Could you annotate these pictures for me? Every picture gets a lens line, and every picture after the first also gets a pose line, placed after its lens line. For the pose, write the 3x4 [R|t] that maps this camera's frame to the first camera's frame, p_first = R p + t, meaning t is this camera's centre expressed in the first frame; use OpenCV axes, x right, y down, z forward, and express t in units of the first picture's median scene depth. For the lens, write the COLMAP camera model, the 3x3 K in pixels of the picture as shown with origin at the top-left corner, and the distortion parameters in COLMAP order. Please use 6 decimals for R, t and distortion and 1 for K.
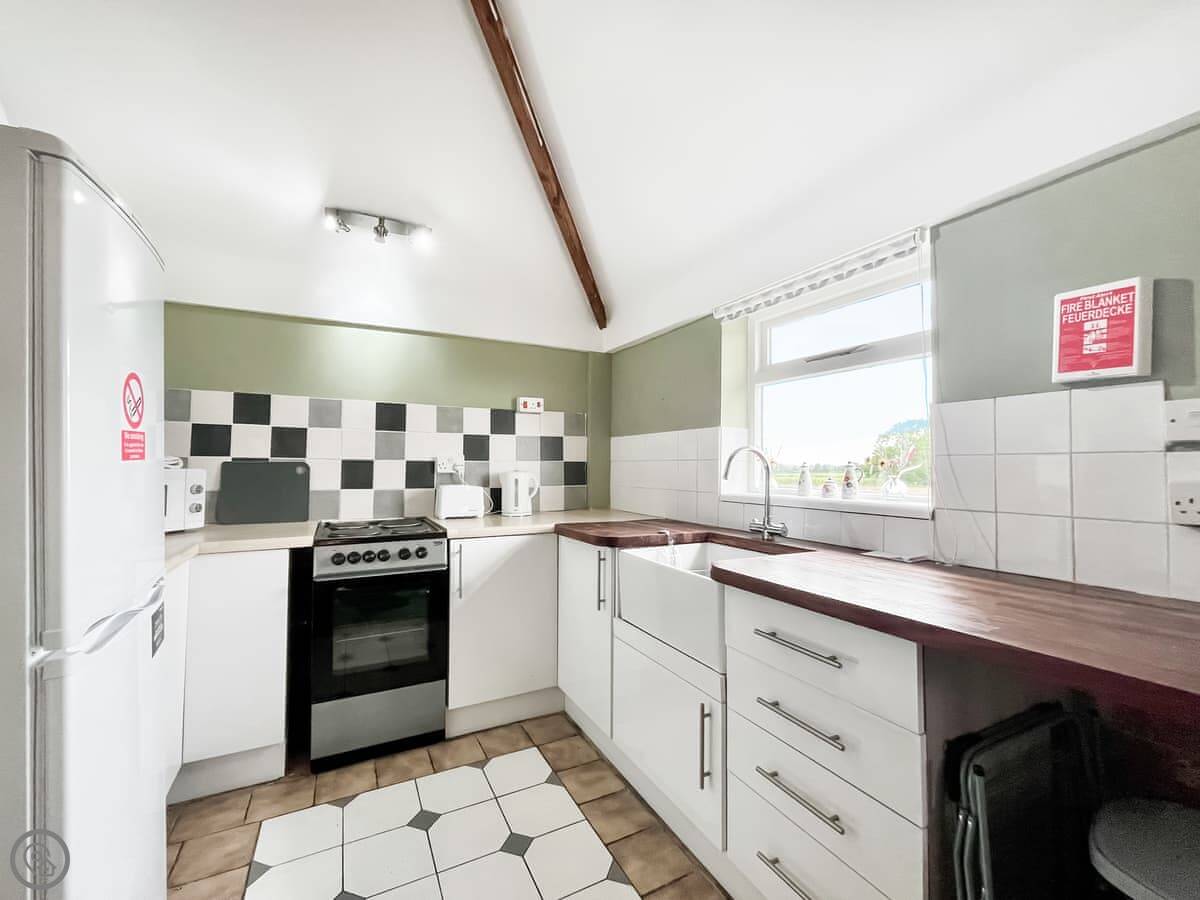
lens RADIAL K [[489.4, 0, 600.0], [0, 489.4, 450.0], [0, 0, 1]] dist [-0.000441, -0.000306]
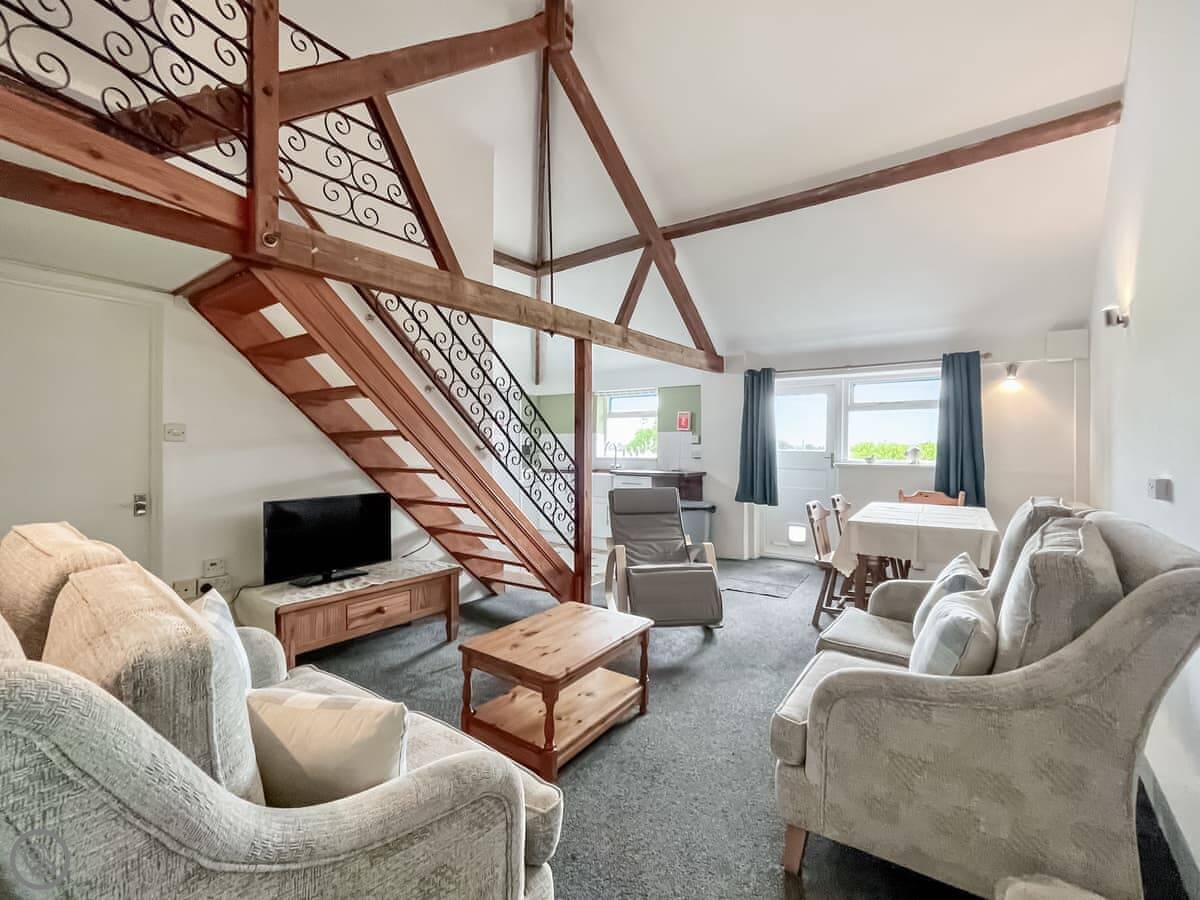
lens RADIAL K [[536.1, 0, 600.0], [0, 536.1, 450.0], [0, 0, 1]] dist [-0.001658, -0.000702]
pose [[0.899091, -0.008306, 0.437683, -1.093694], [-0.011325, 0.999044, 0.042224, -0.081120], [-0.437615, -0.042920, 0.898138, -1.803536]]
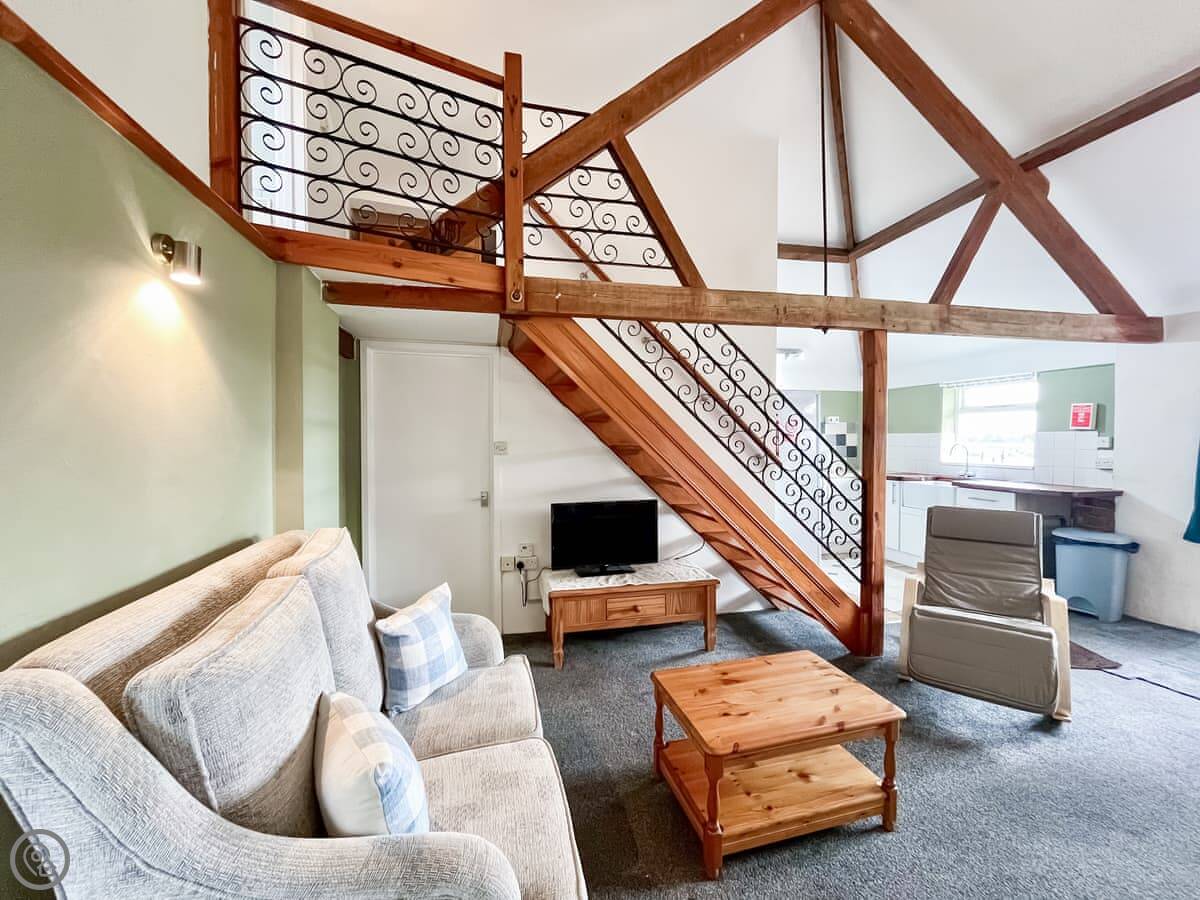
lens RADIAL K [[489.4, 0, 600.0], [0, 489.4, 450.0], [0, 0, 1]] dist [-0.000441, -0.000306]
pose [[0.969629, -0.003604, -0.244555, -0.769360], [0.018485, 0.998111, 0.058582, -0.134490], [0.243882, -0.061324, 0.967864, -1.677245]]
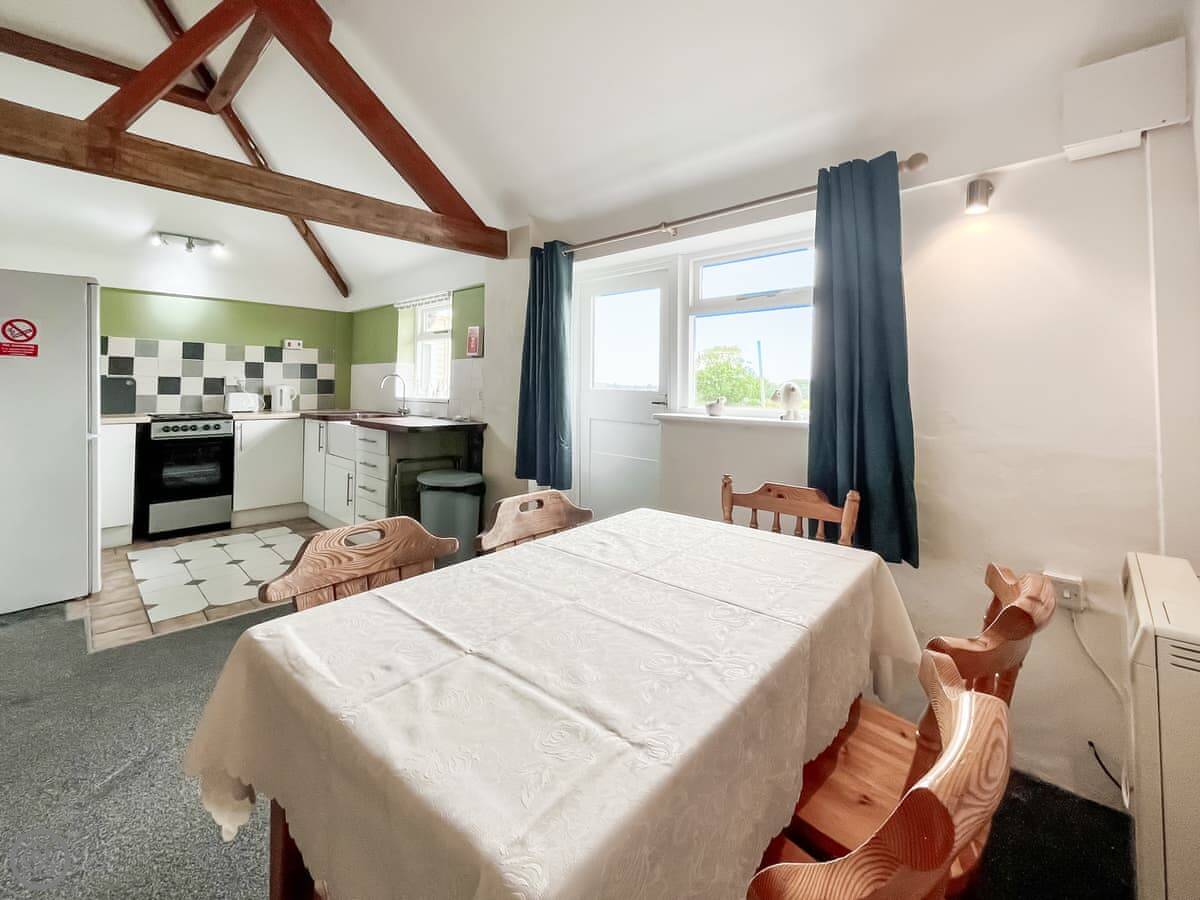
lens RADIAL K [[519.7, 0, 605.3], [0, 519.7, 376.0], [0, 0, 1]] dist [-0.001342, -0.000181]
pose [[0.948083, 0.014171, 0.317708, 0.375509], [-0.019044, 0.999744, 0.012237, -0.035227], [-0.317454, -0.017652, 0.948109, -1.239712]]
